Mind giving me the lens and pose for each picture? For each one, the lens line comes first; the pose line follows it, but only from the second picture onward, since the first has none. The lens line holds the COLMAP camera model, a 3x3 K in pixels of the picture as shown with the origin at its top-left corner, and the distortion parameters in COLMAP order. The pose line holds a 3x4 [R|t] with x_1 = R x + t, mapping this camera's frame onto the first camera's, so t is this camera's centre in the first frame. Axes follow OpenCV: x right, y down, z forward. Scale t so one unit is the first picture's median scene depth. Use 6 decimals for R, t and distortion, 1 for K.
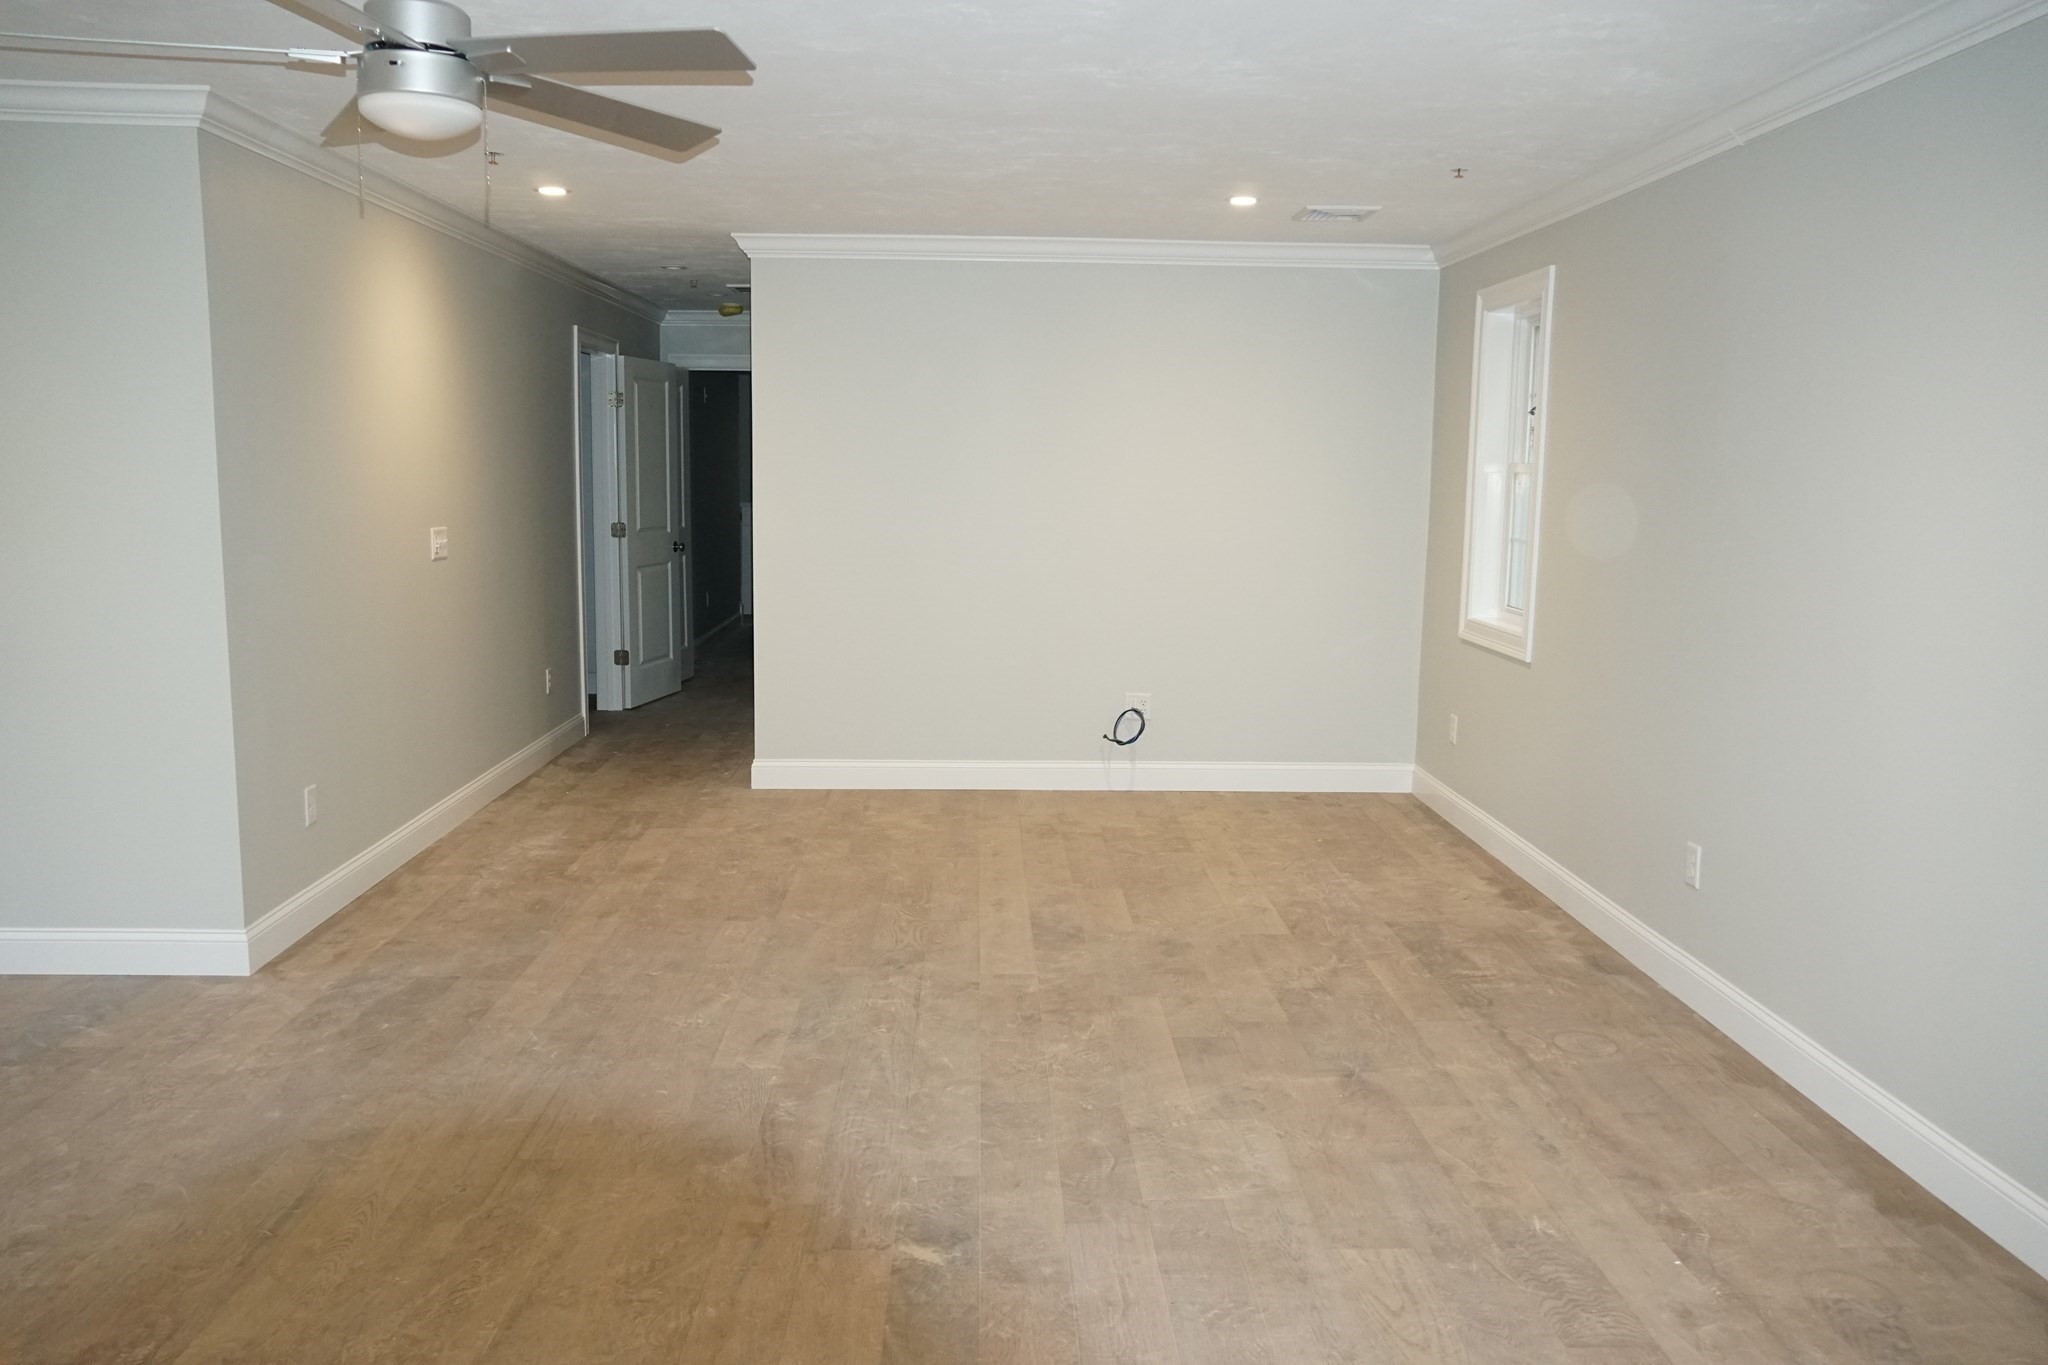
lens RADIAL K [[1535.7, 0, 1025.5], [0, 1535.7, 684.0], [0, 0, 1]] dist [-0.050692, 0.065368]
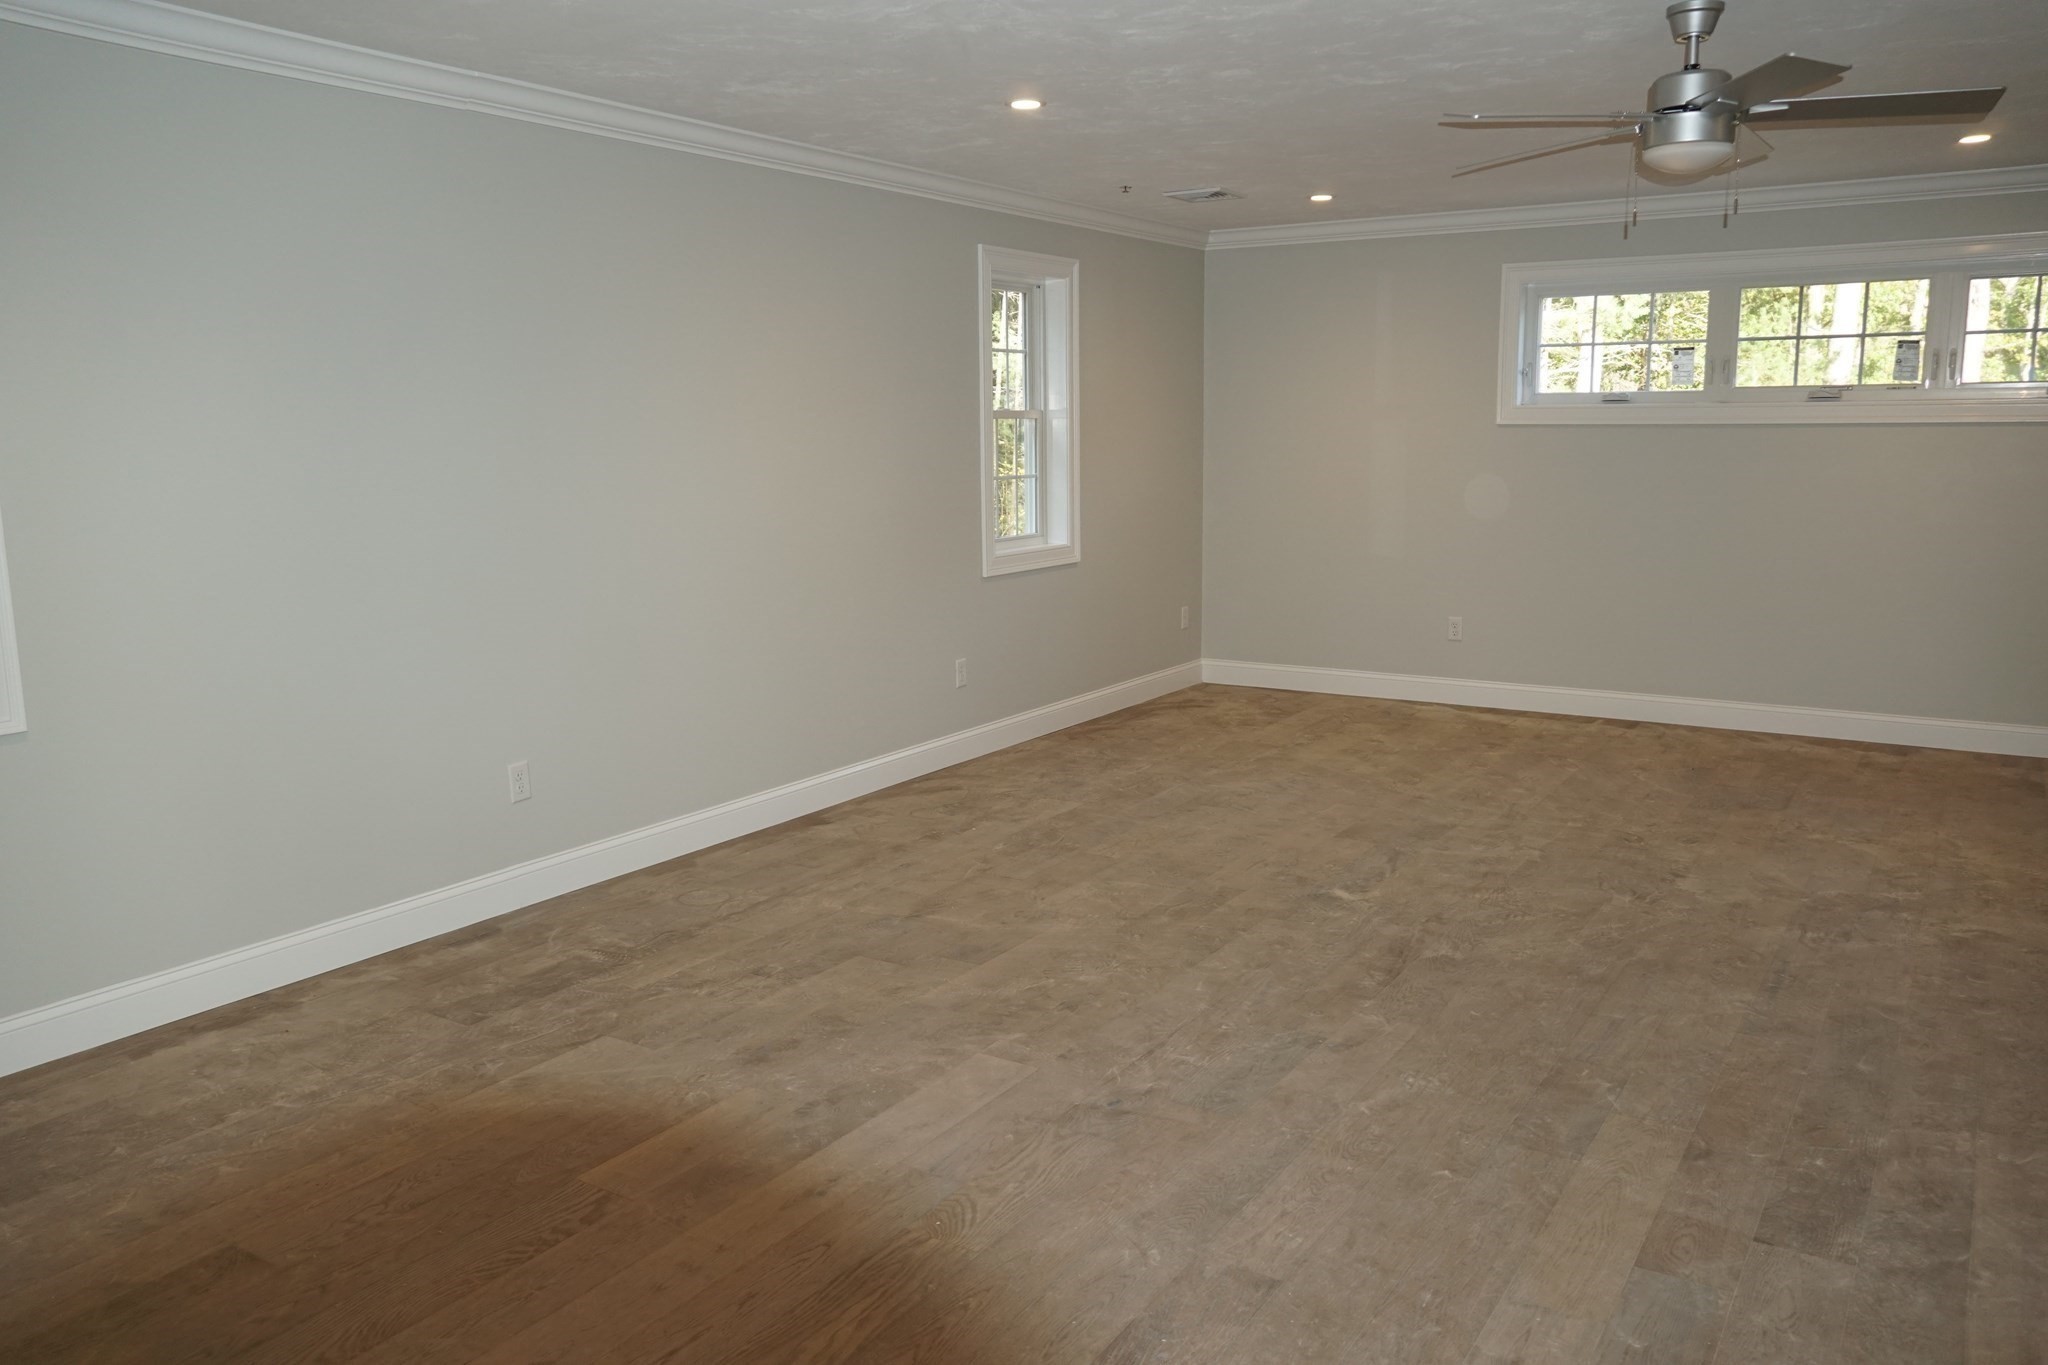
lens RADIAL K [[1535.7, 0, 1026.9], [0, 1535.7, 679.1], [0, 0, 1]] dist [-0.050692, 0.065368]
pose [[-0.825135, -0.099042, 0.556186, -0.484572], [0.079167, 0.954526, 0.287425, -0.248606], [-0.559361, 0.281196, -0.779772, 1.714700]]
